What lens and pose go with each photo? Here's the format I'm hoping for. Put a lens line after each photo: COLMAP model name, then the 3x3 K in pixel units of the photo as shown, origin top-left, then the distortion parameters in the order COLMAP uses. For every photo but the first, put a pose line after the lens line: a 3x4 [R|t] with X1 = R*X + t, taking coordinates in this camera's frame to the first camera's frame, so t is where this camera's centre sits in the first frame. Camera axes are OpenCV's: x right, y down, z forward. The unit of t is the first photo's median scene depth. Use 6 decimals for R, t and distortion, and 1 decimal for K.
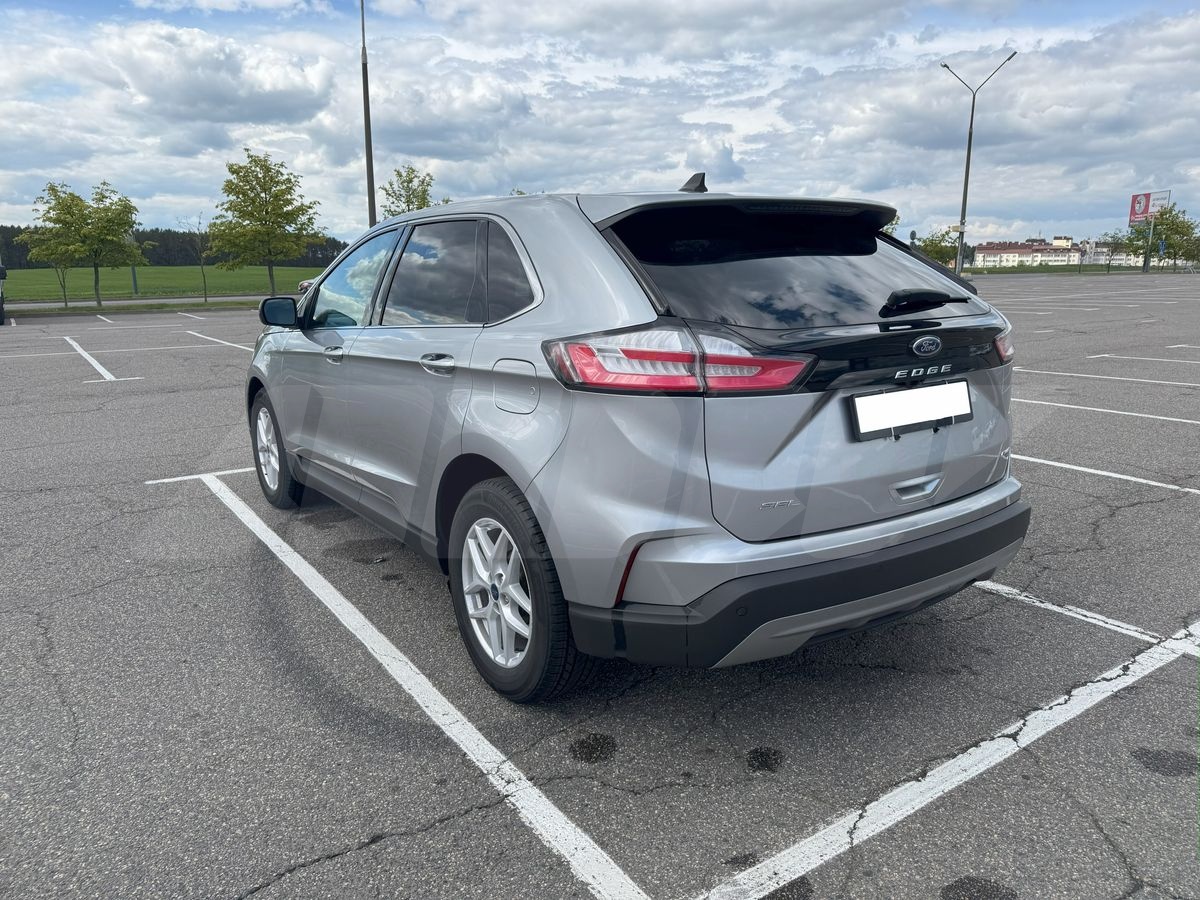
lens RADIAL K [[845.8, 0, 598.3], [0, 845.8, 449.4], [0, 0, 1]] dist [0.027438, -0.028682]
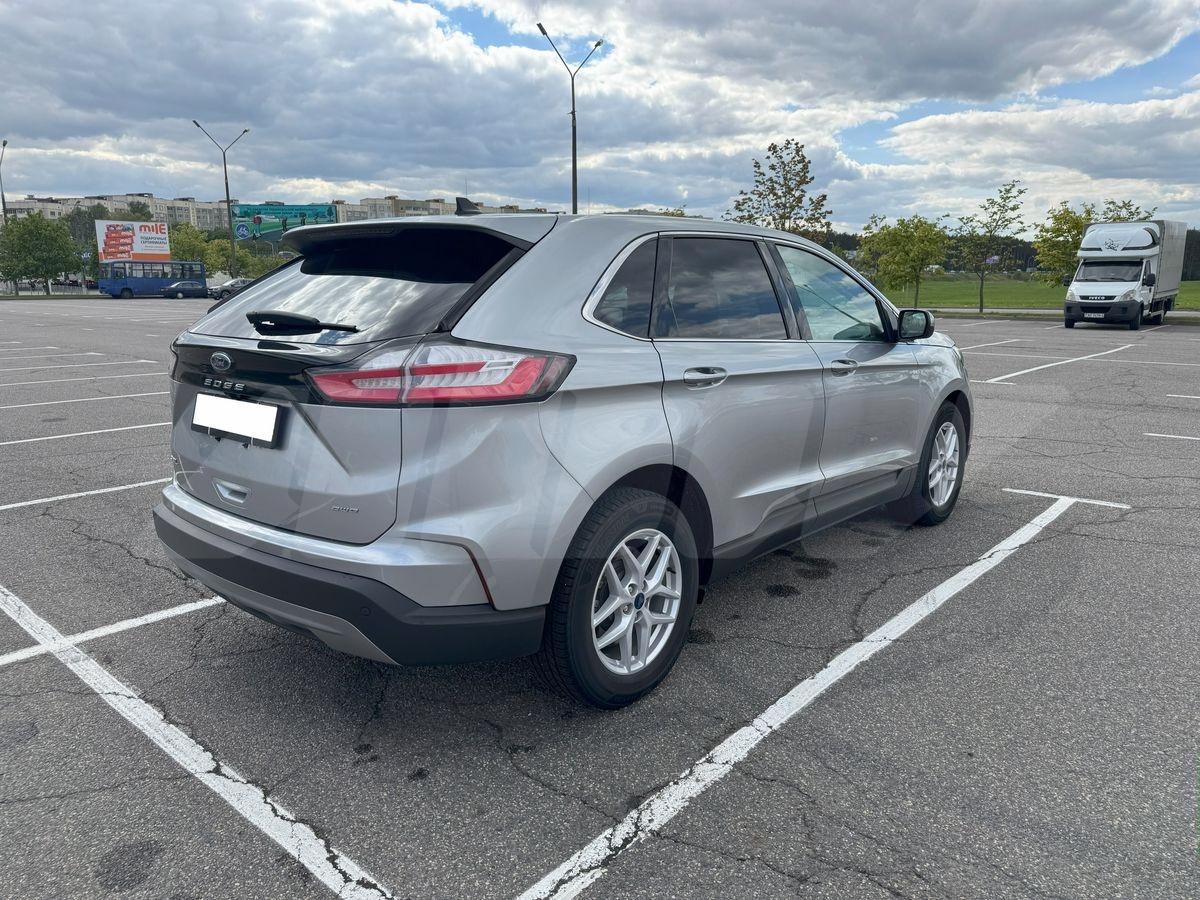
lens RADIAL K [[845.8, 0, 599.3], [0, 845.8, 442.4], [0, 0, 1]] dist [0.027438, -0.028682]
pose [[0.244884, 0.188514, -0.951049, 1.405452], [-0.202300, 0.969260, 0.140034, -0.244718], [0.948212, 0.158105, 0.275493, 1.055532]]
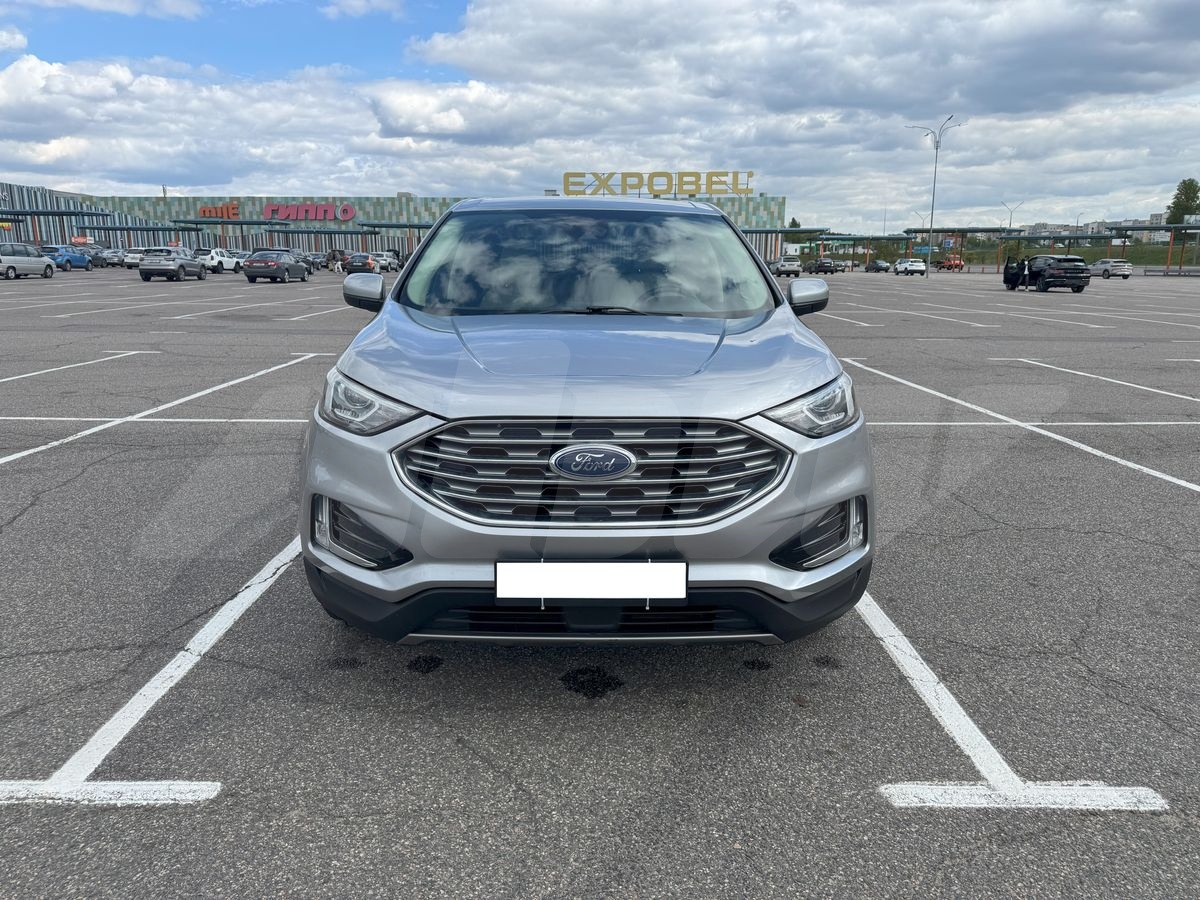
lens RADIAL K [[845.8, 0, 593.5], [0, 845.8, 457.5], [0, 0, 1]] dist [0.027438, -0.028682]
pose [[-0.831324, -0.124308, 0.541708, -1.100422], [0.116543, 0.914010, 0.388593, -0.600389], [-0.543431, 0.386179, -0.745351, 2.951739]]
